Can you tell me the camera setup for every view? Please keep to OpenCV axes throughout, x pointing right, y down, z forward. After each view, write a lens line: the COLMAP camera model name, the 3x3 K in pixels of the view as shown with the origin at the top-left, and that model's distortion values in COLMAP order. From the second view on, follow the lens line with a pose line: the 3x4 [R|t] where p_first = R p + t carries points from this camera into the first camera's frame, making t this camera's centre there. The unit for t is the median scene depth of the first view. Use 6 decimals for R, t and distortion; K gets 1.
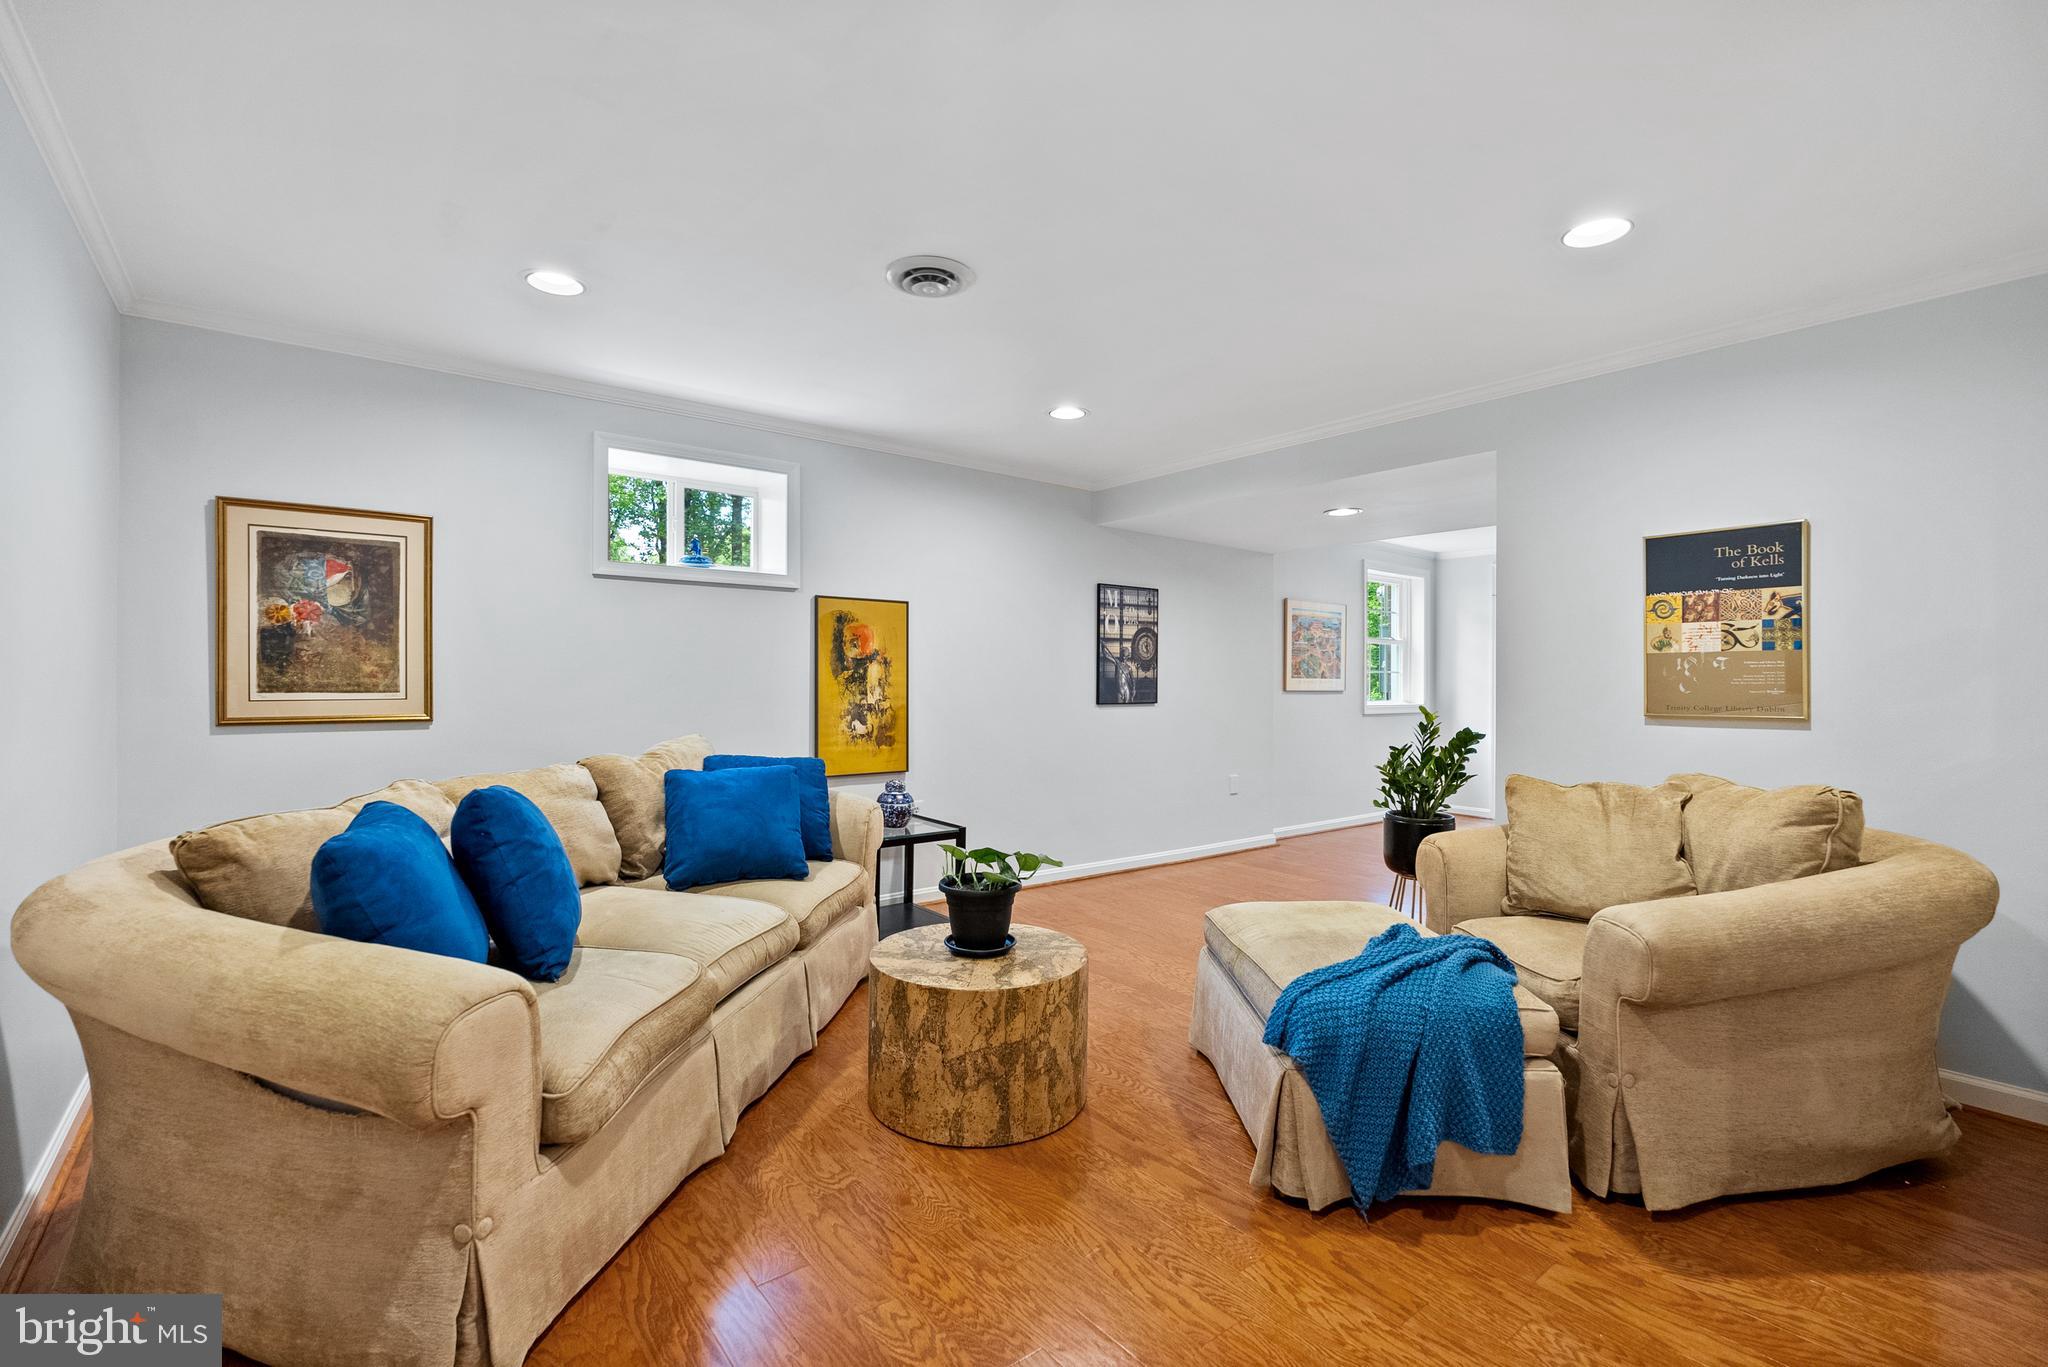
lens RADIAL K [[918.4, 0, 1025.7], [0, 918.4, 688.8], [0, 0, 1]] dist [-0.003823, 0.000088]
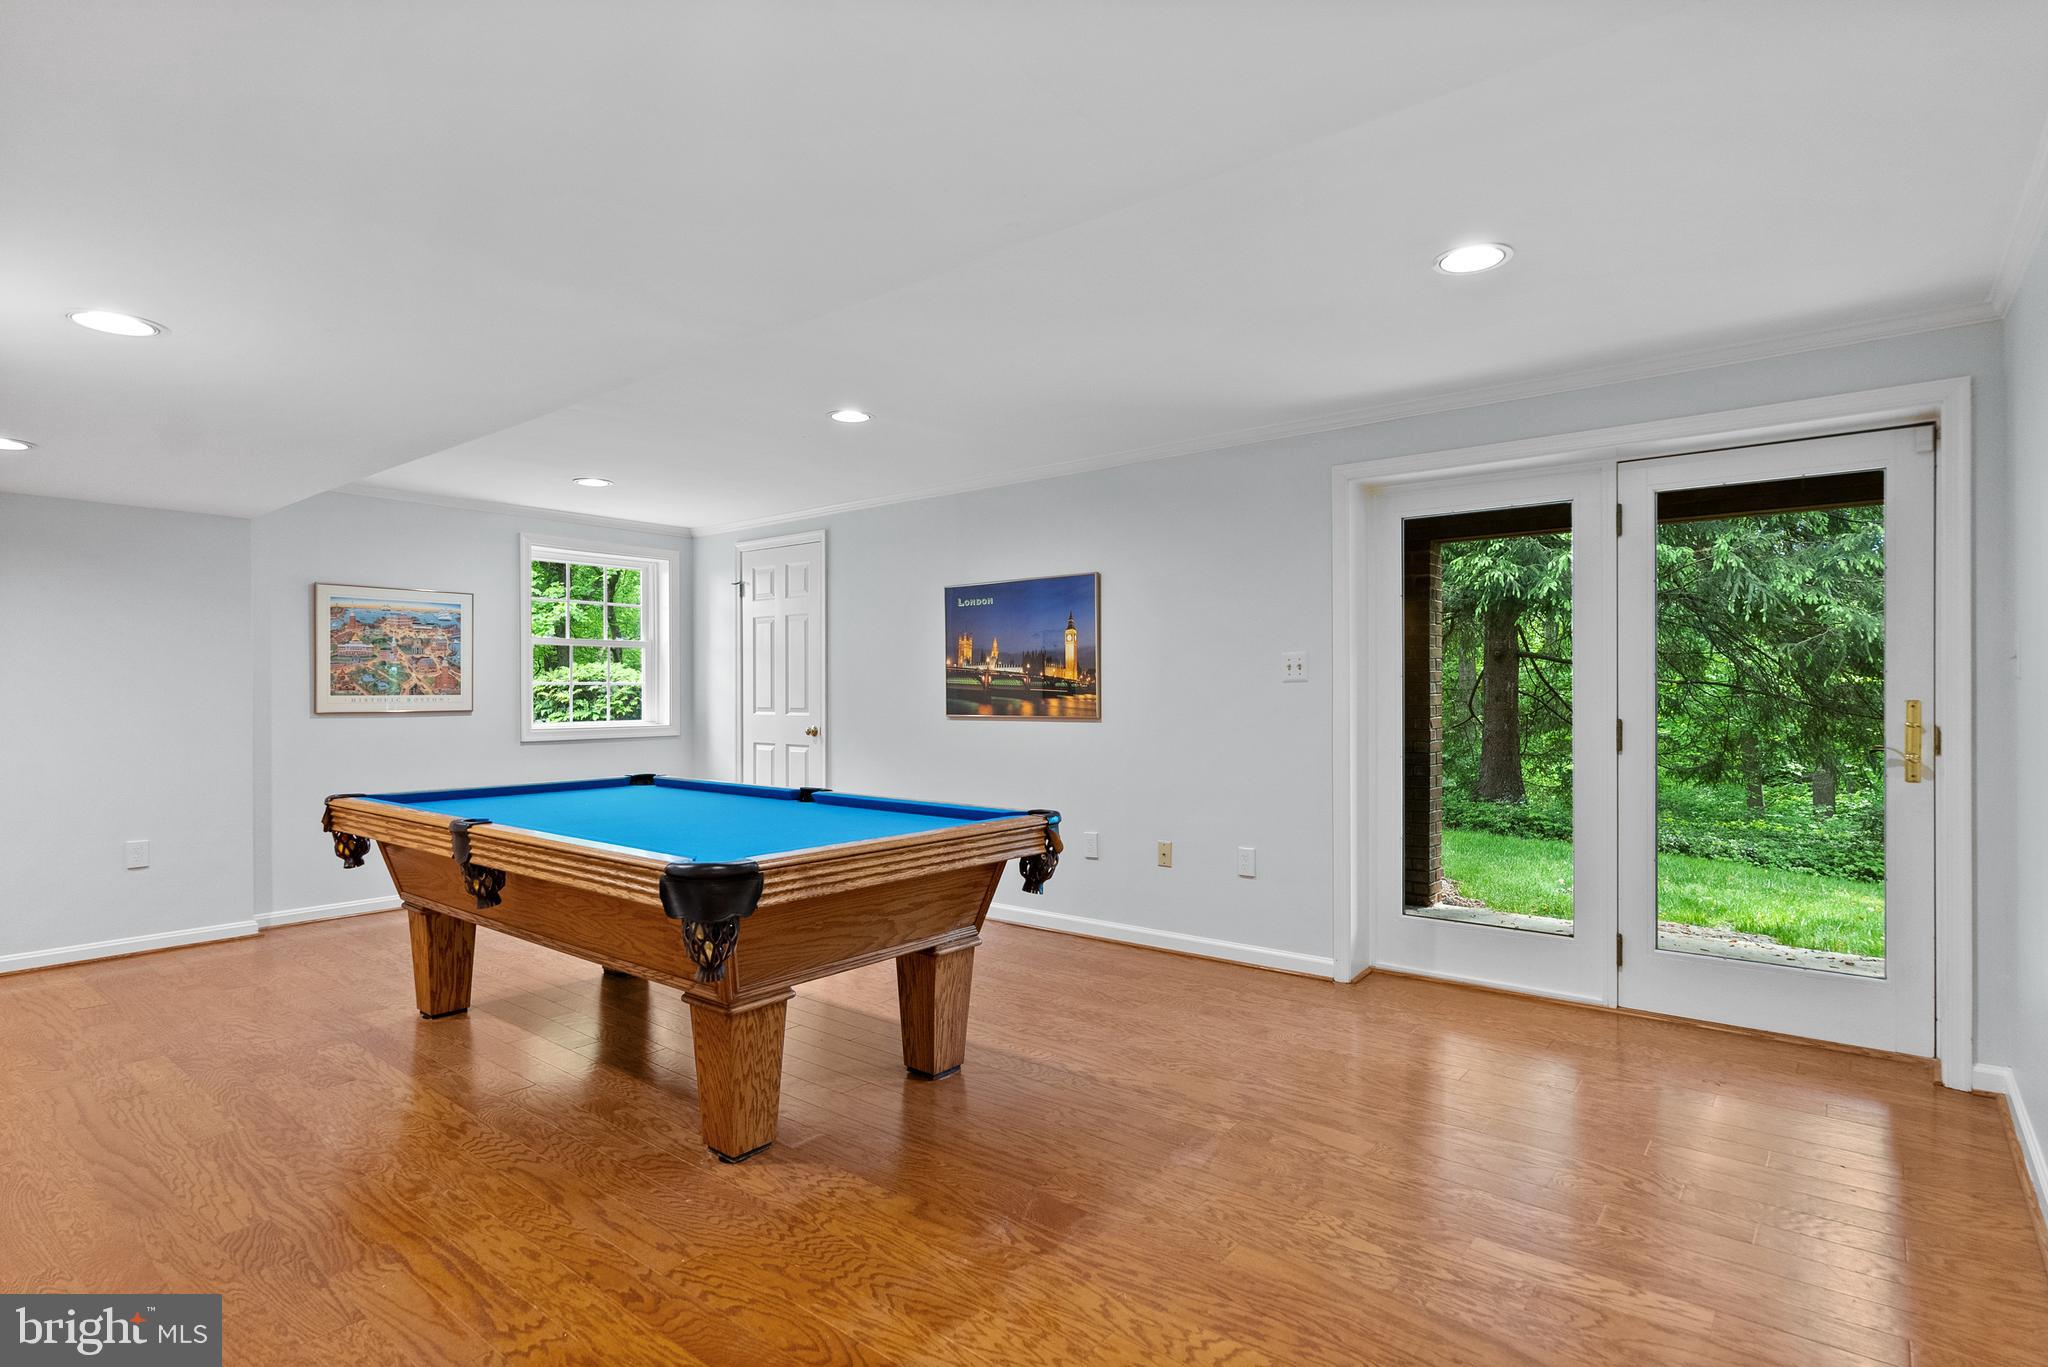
lens RADIAL K [[1048.3, 0, 1027.8], [0, 1048.3, 692.9], [0, 0, 1]] dist [-0.003363, -0.000572]
pose [[0.978110, -0.009490, 0.207872, 1.450383], [0.010312, 0.999943, -0.002869, -0.012264], [-0.207833, 0.004950, 0.978152, 0.218486]]
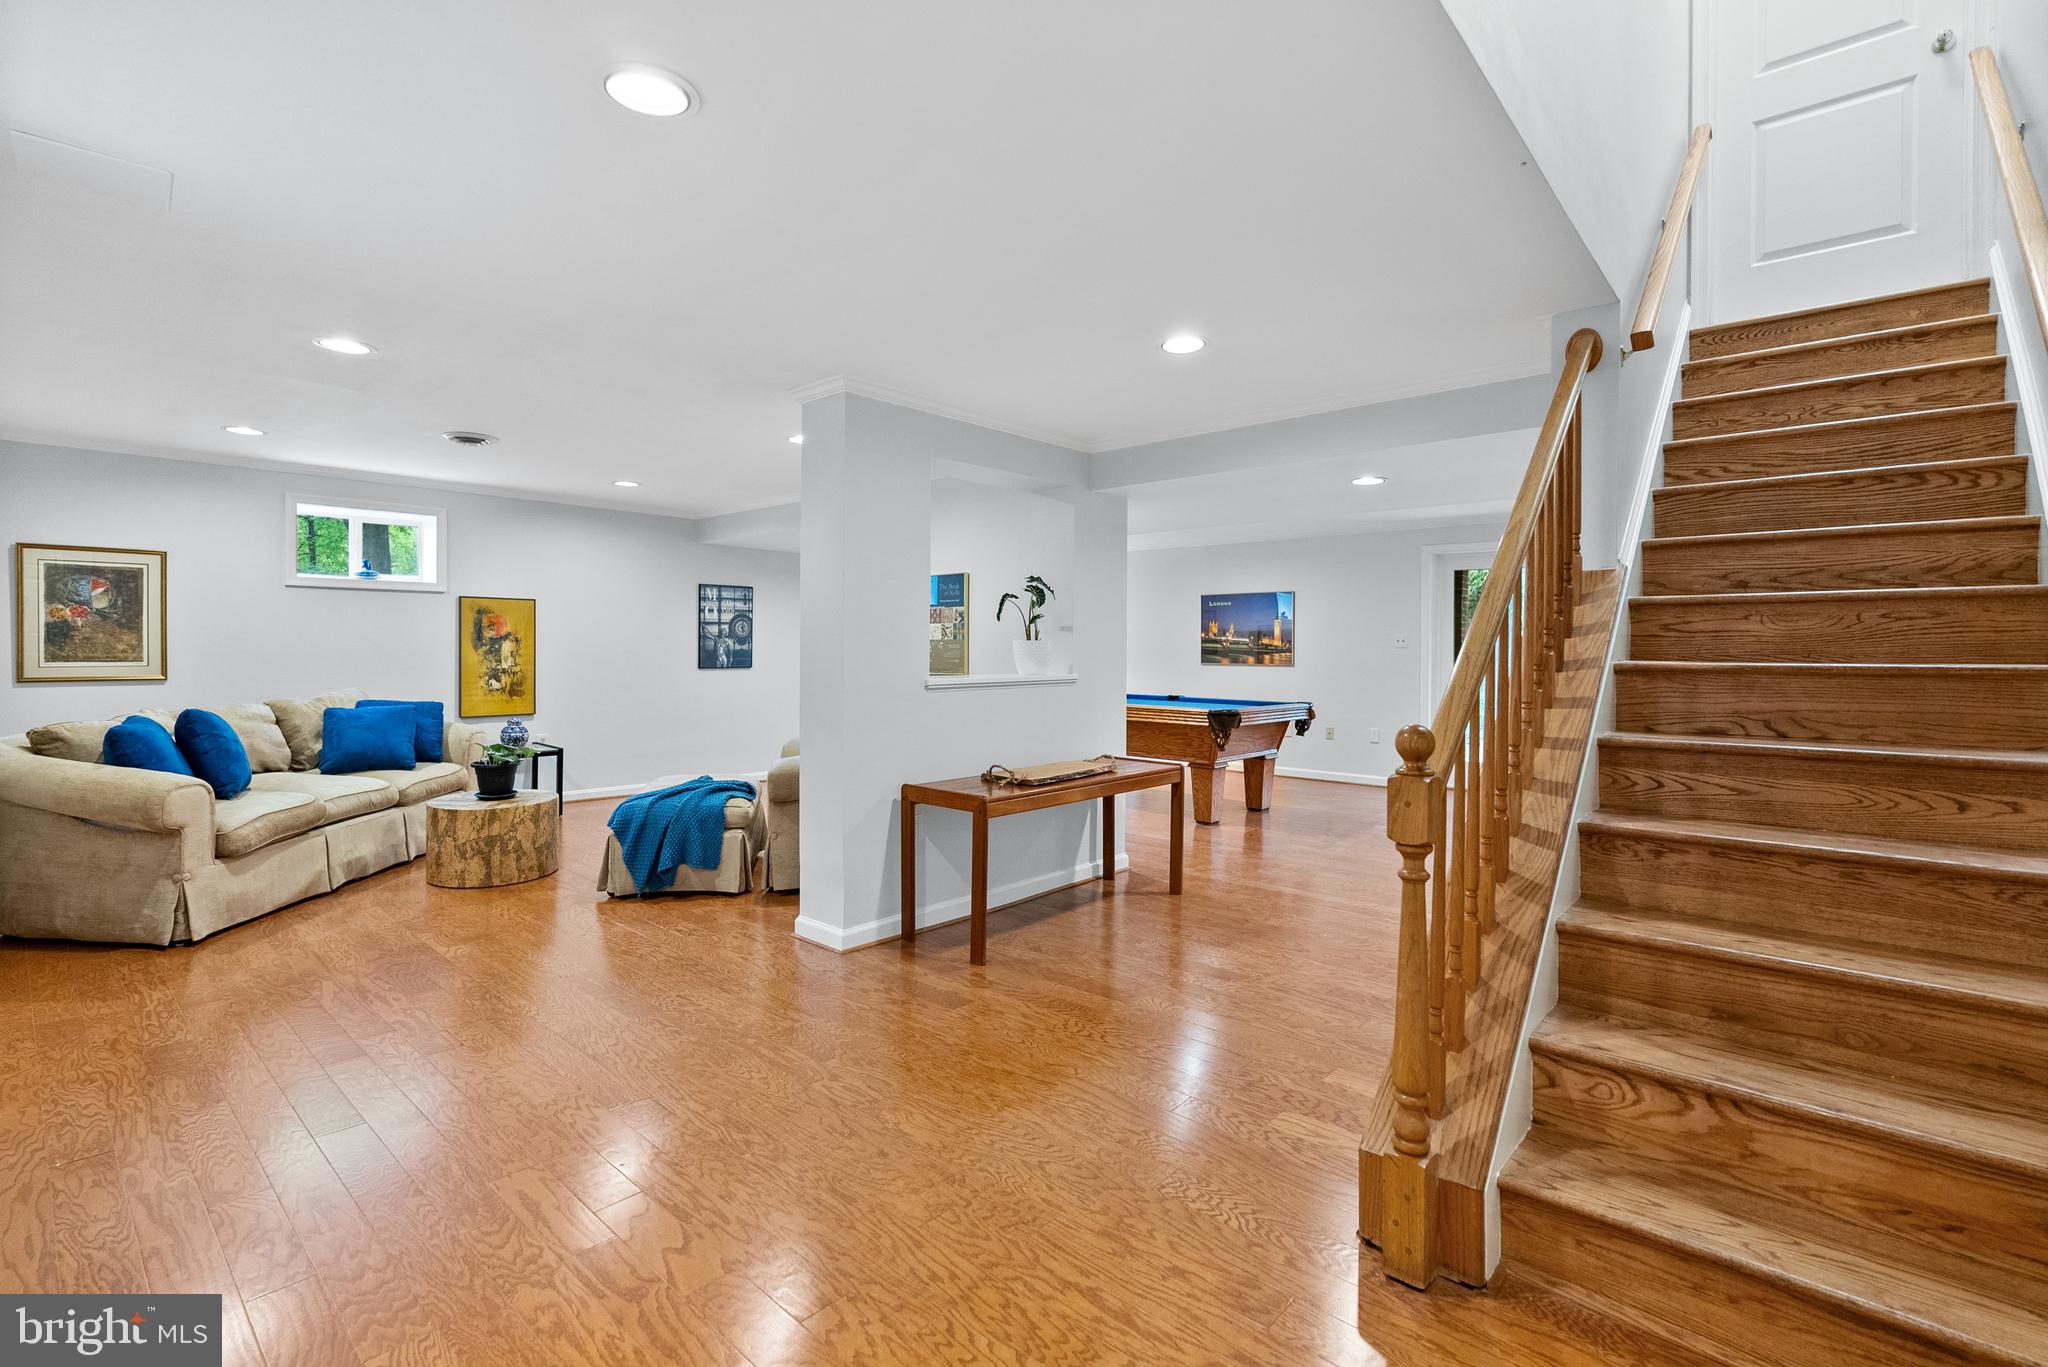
lens RADIAL K [[934.5, 0, 1028.9], [0, 934.5, 657.7], [0, 0, 1]] dist [-0.001700, -0.000159]
pose [[0.986341, -0.000329, 0.164716, 0.612118], [-0.000454, 0.999989, 0.004716, -0.012261], [-0.164715, -0.004726, 0.986330, -0.919716]]
